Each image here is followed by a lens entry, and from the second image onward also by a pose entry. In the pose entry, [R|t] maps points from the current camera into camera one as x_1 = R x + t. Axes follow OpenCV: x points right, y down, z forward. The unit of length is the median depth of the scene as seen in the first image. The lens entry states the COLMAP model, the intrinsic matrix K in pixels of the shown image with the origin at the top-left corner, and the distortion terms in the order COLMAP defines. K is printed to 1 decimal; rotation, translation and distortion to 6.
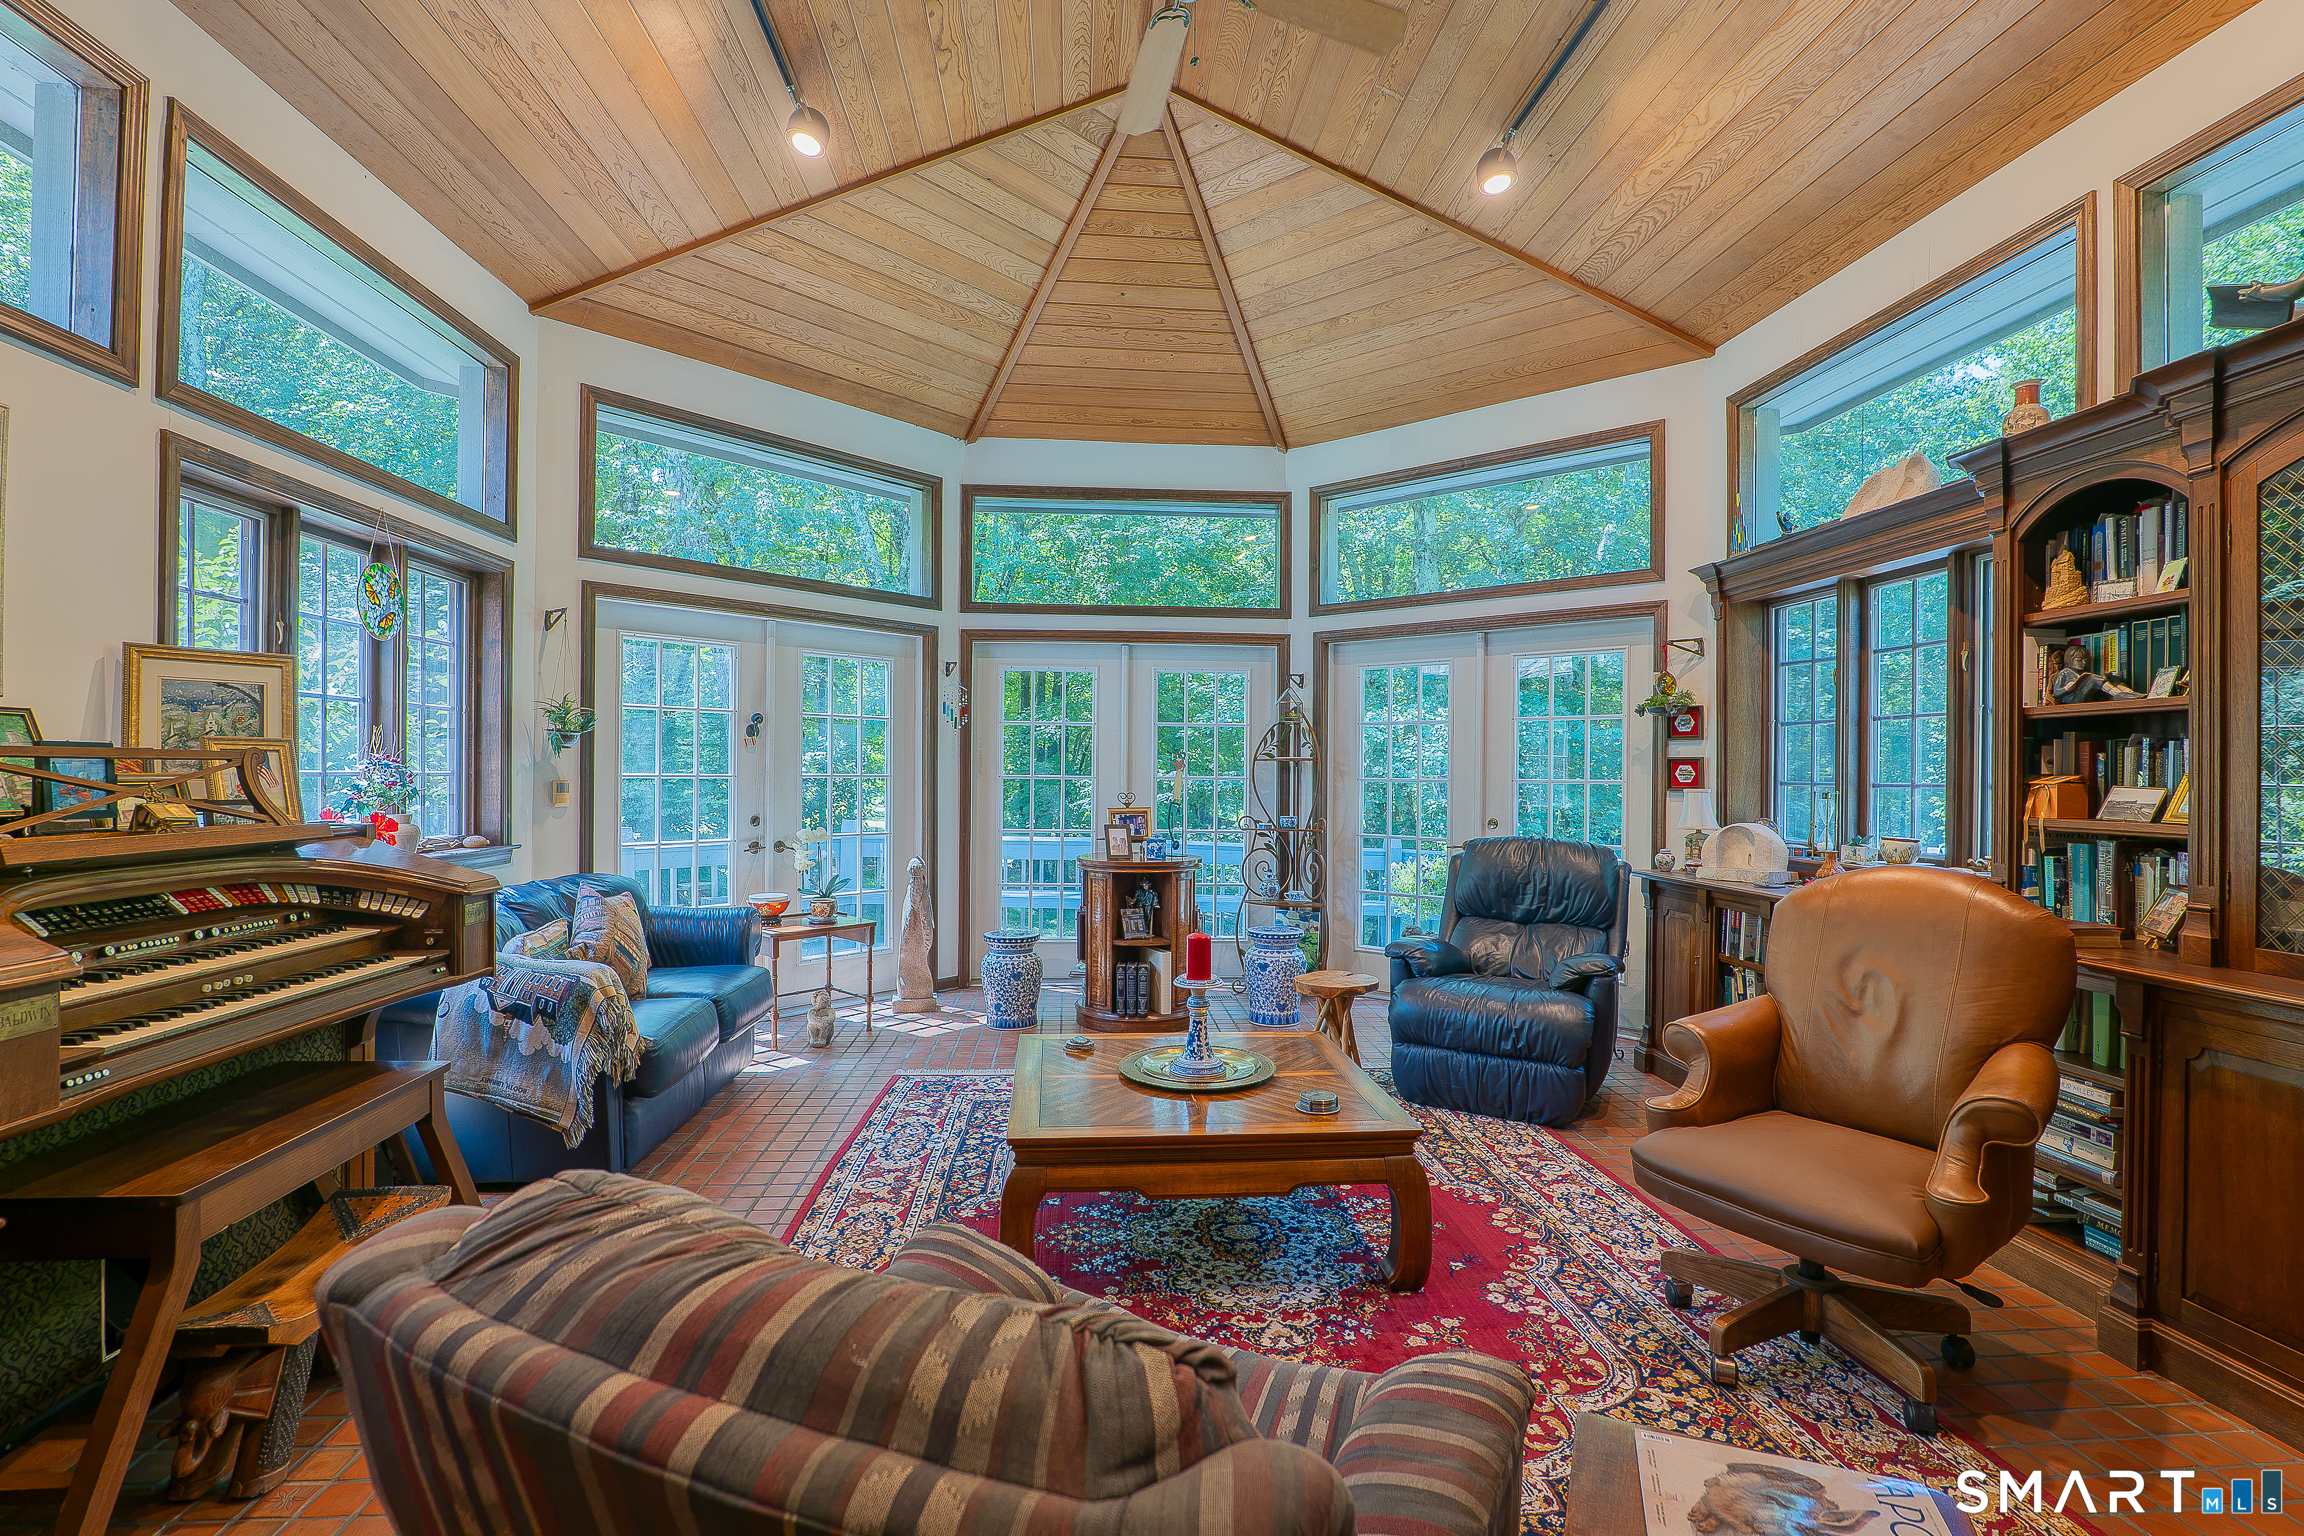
lens RADIAL K [[1065.0, 0, 1161.2], [0, 1065.0, 770.0], [0, 0, 1]] dist [-0.009156, 0.001376]
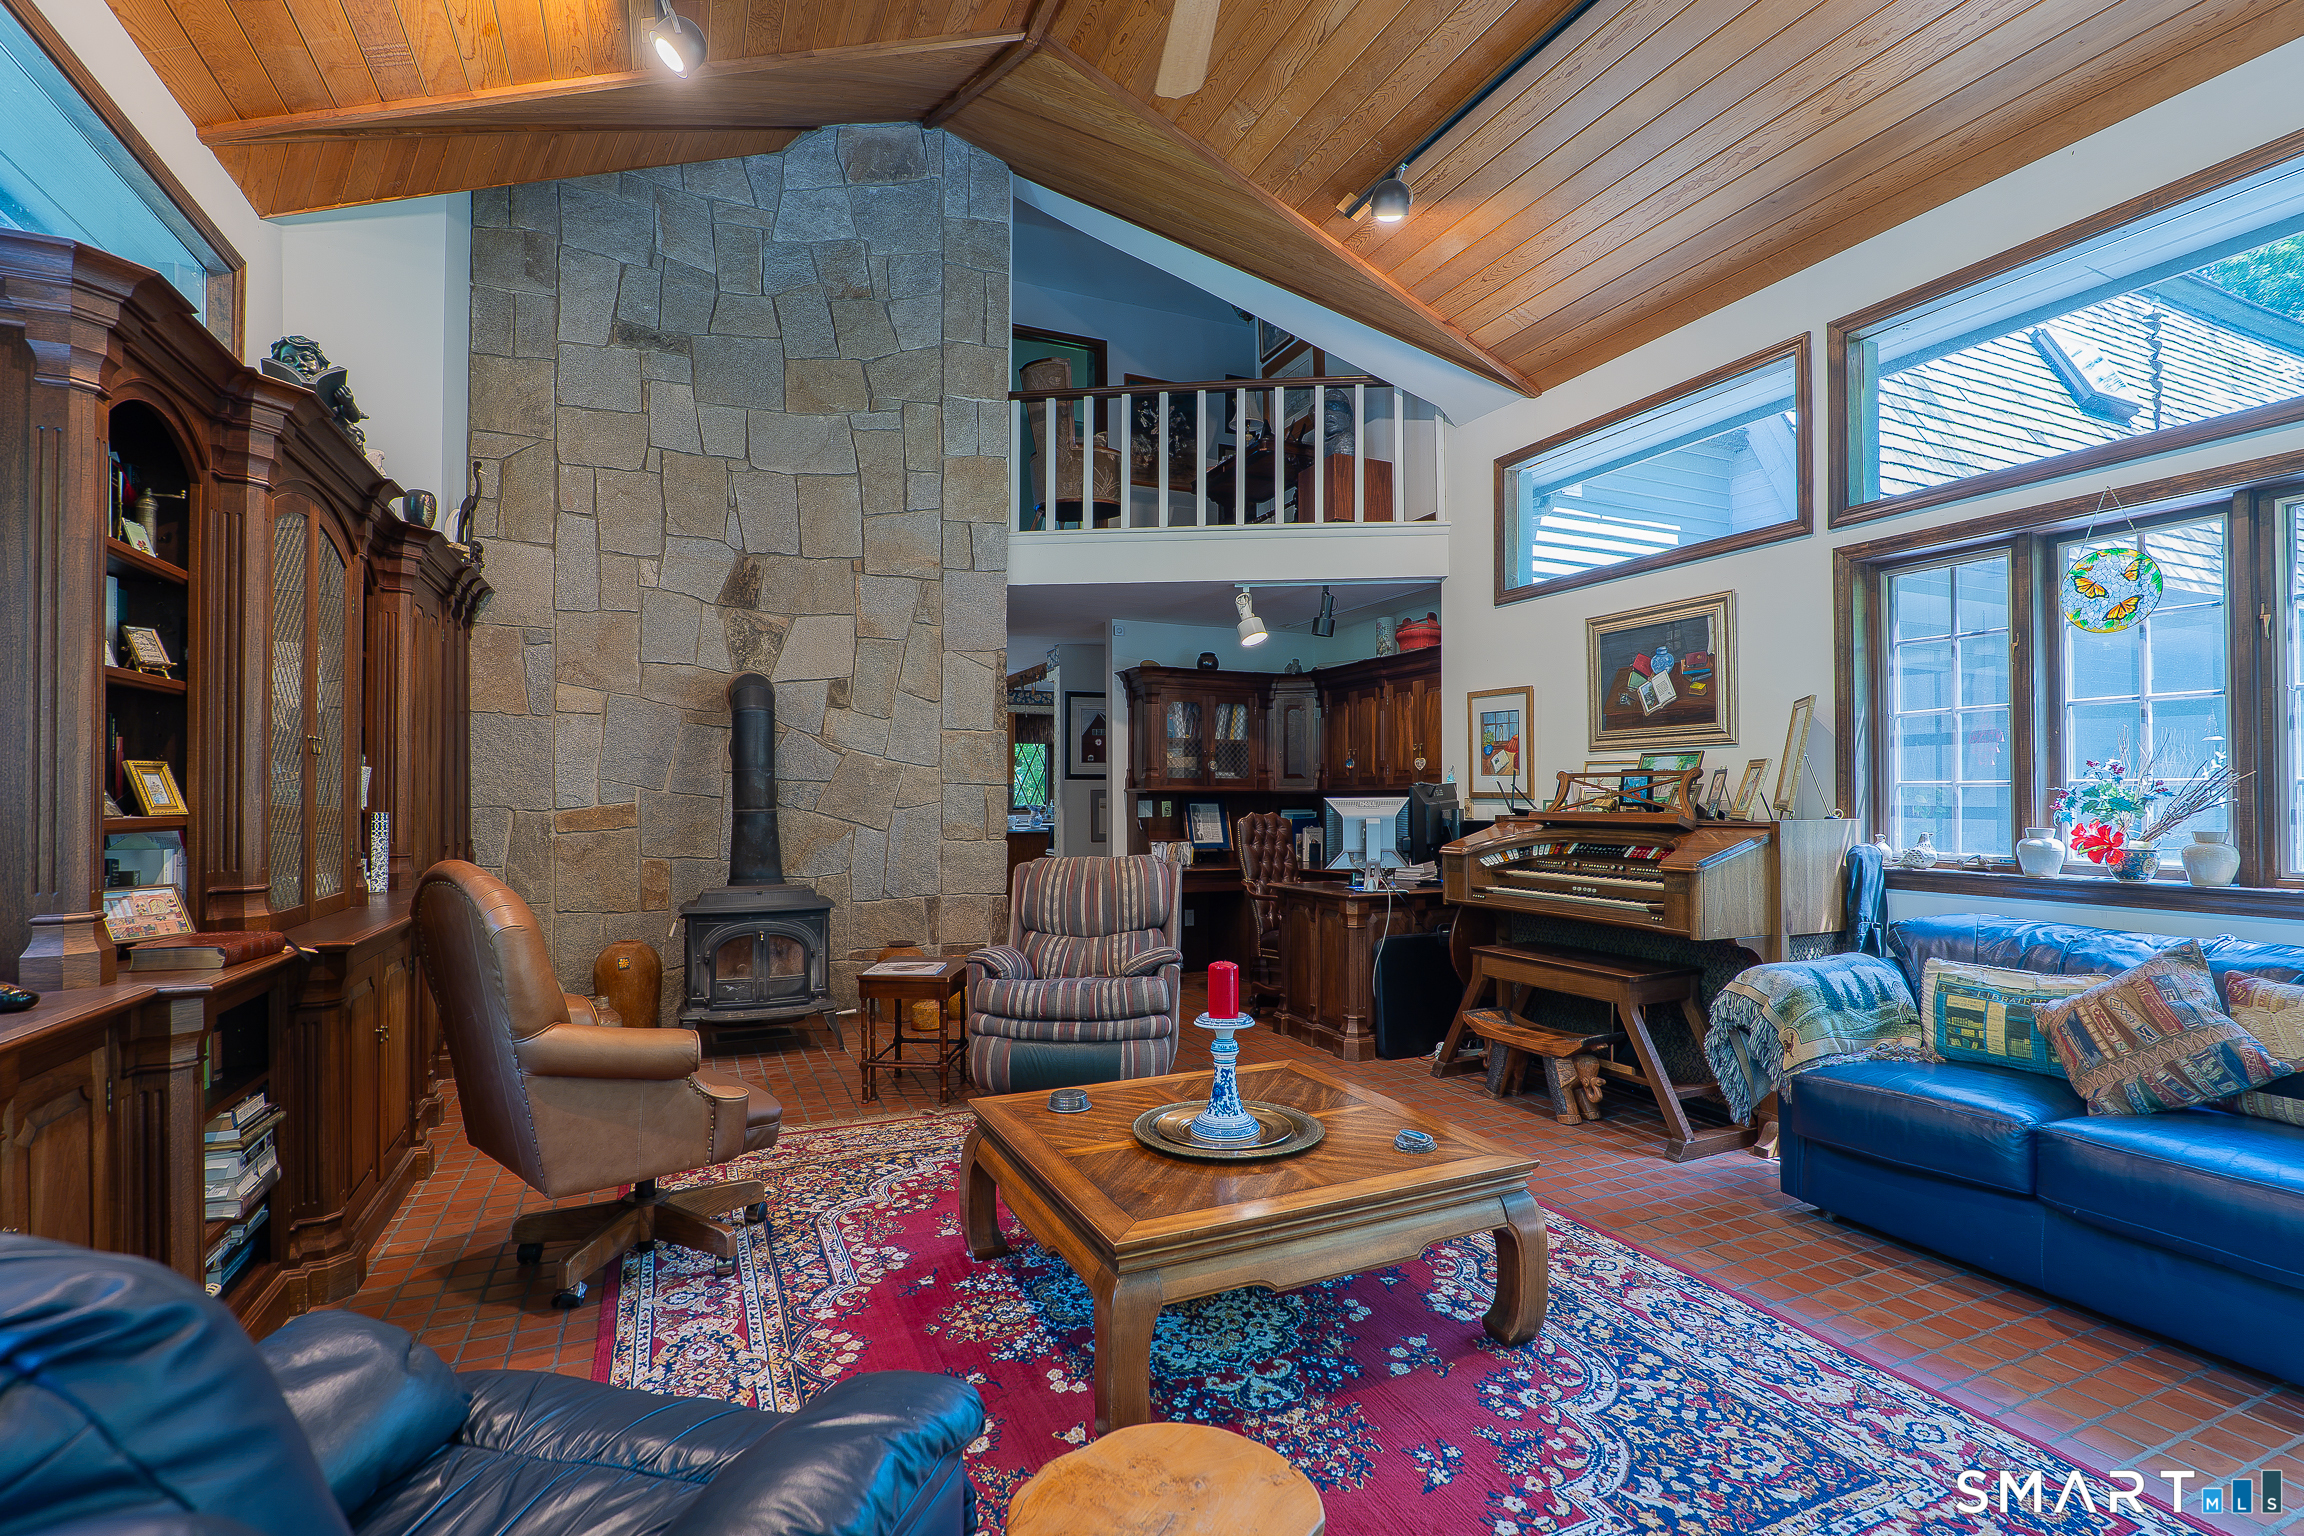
lens RADIAL K [[1065.0, 0, 1161.4], [0, 1065.0, 782.3], [0, 0, 1]] dist [-0.009156, 0.001376]
pose [[-0.942064, -0.011441, -0.335238, 0.337864], [-0.005275, 0.999800, -0.019298, 0.026630], [0.335392, -0.016411, -0.941936, 1.651315]]
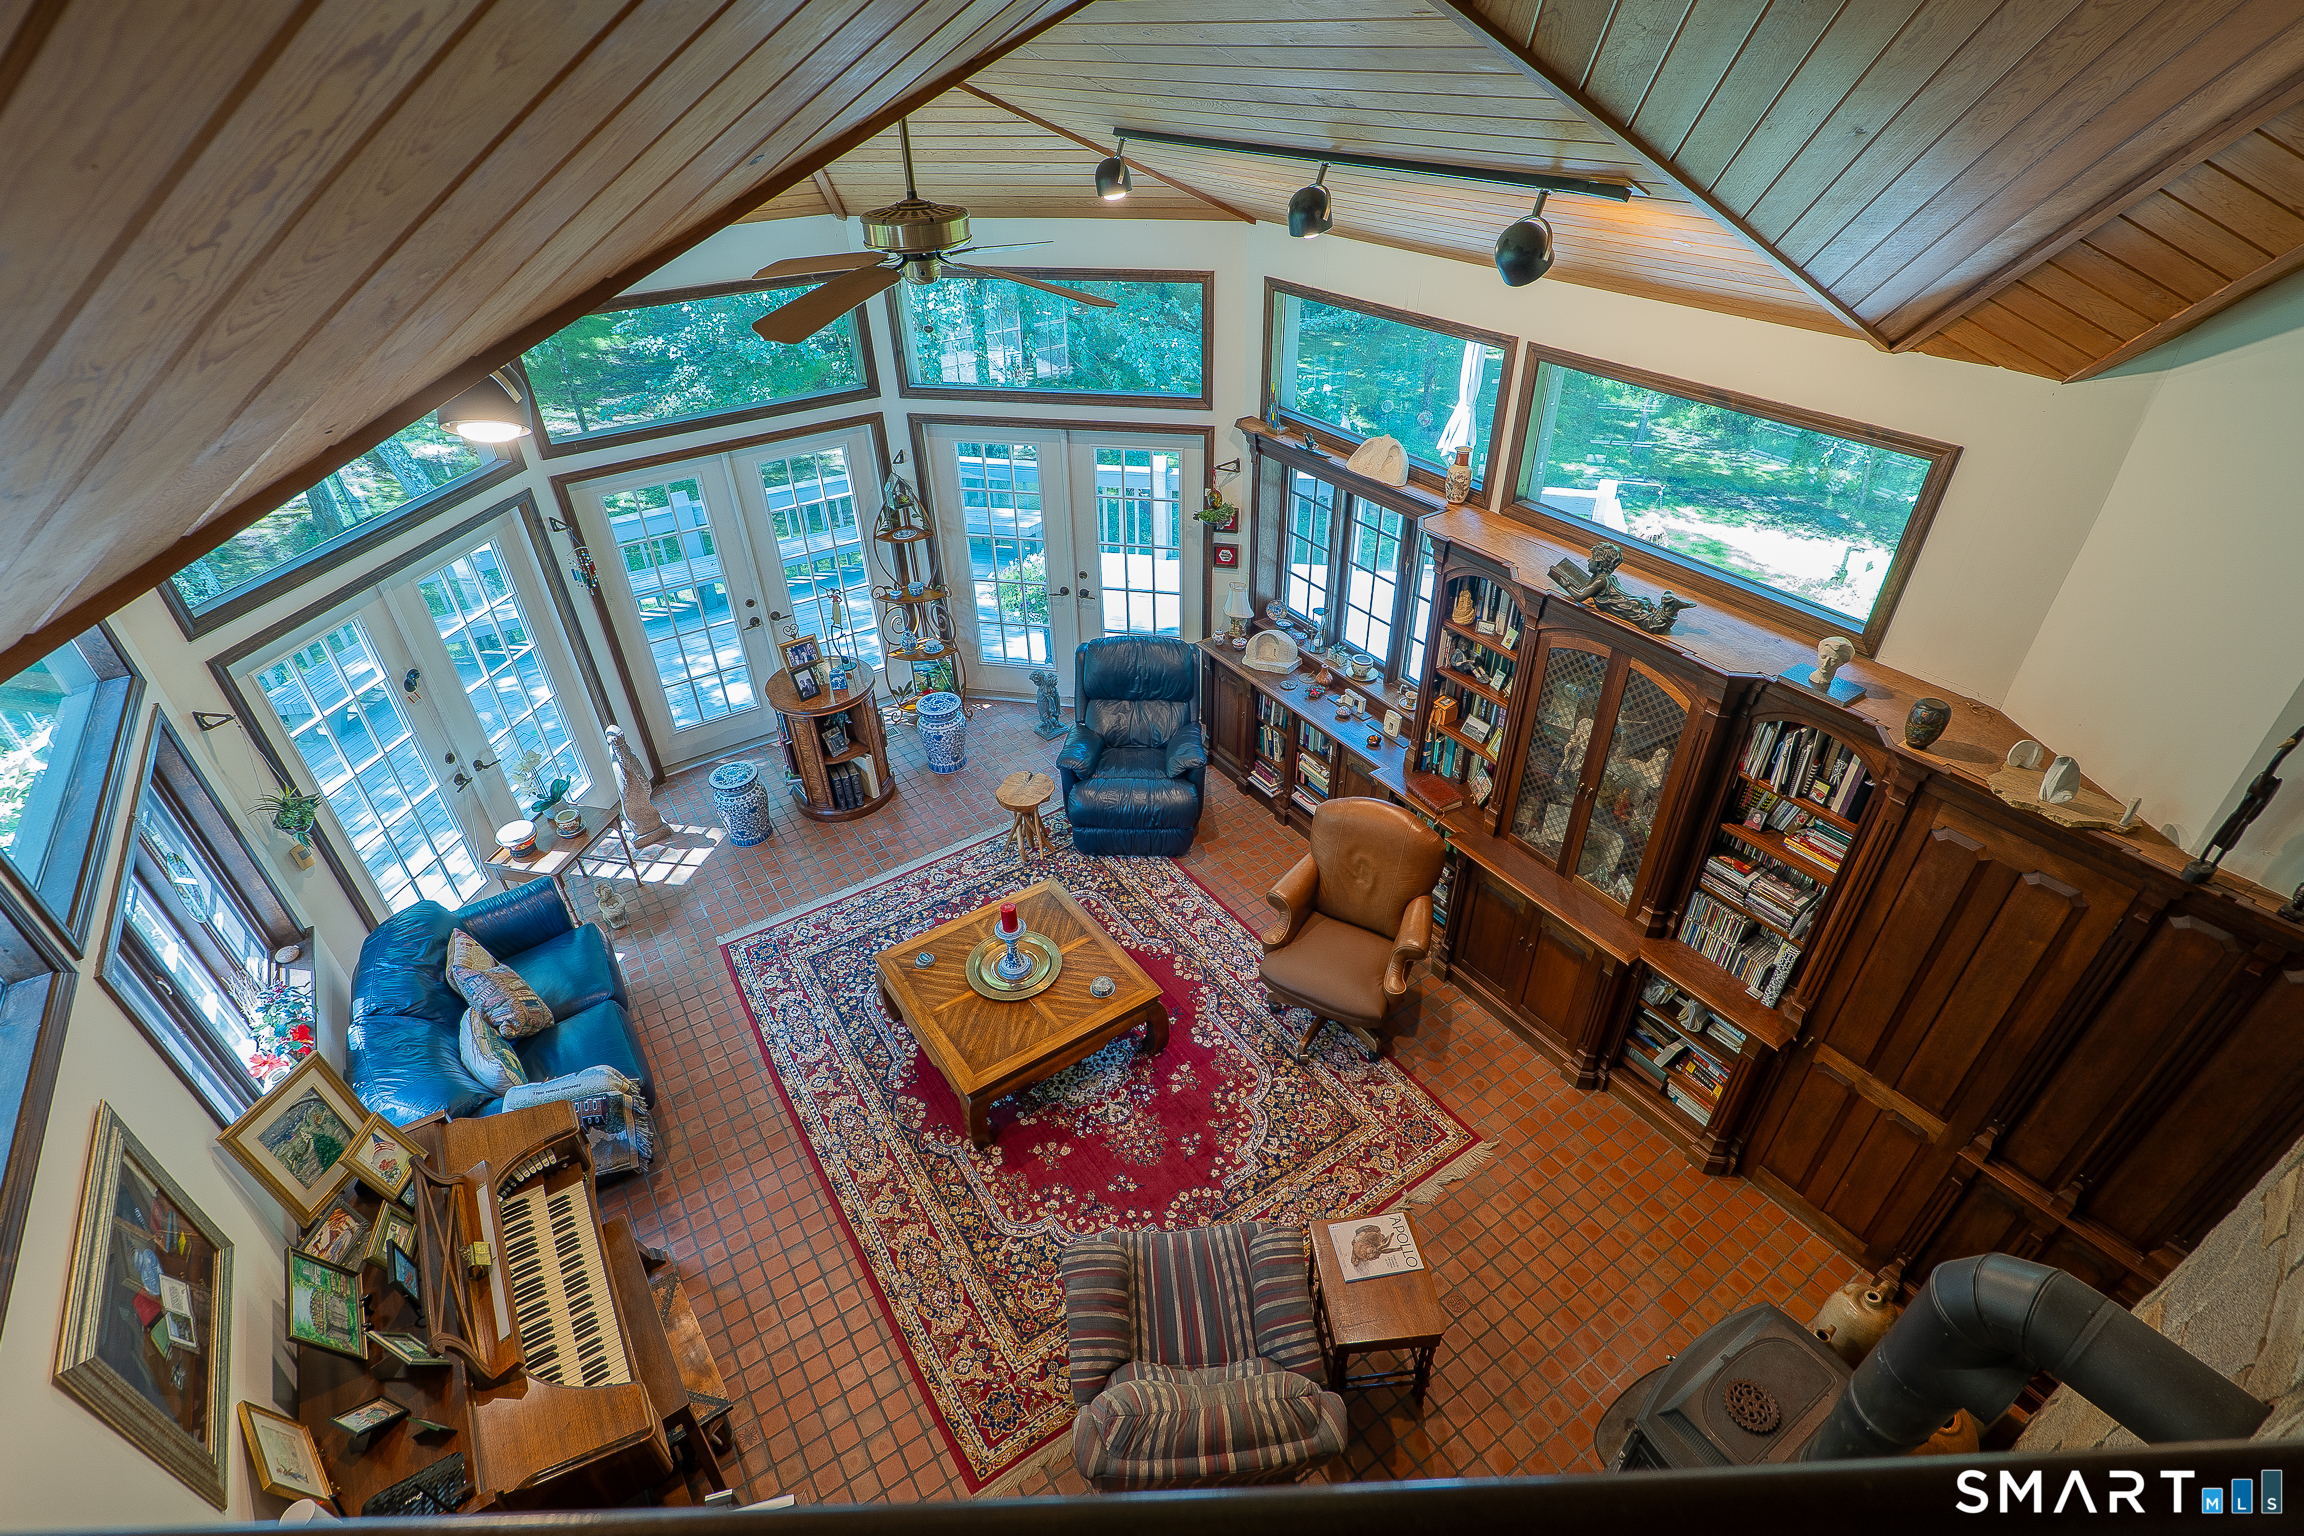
lens RADIAL K [[1065.0, 0, 1149.4], [0, 1065.0, 768.3], [0, 0, 1]] dist [-0.009156, 0.001376]
pose [[0.875283, -0.298676, 0.380358, -0.296854], [0.027310, 0.815767, 0.577735, -0.851656], [-0.482840, -0.495294, 0.722184, -0.124128]]
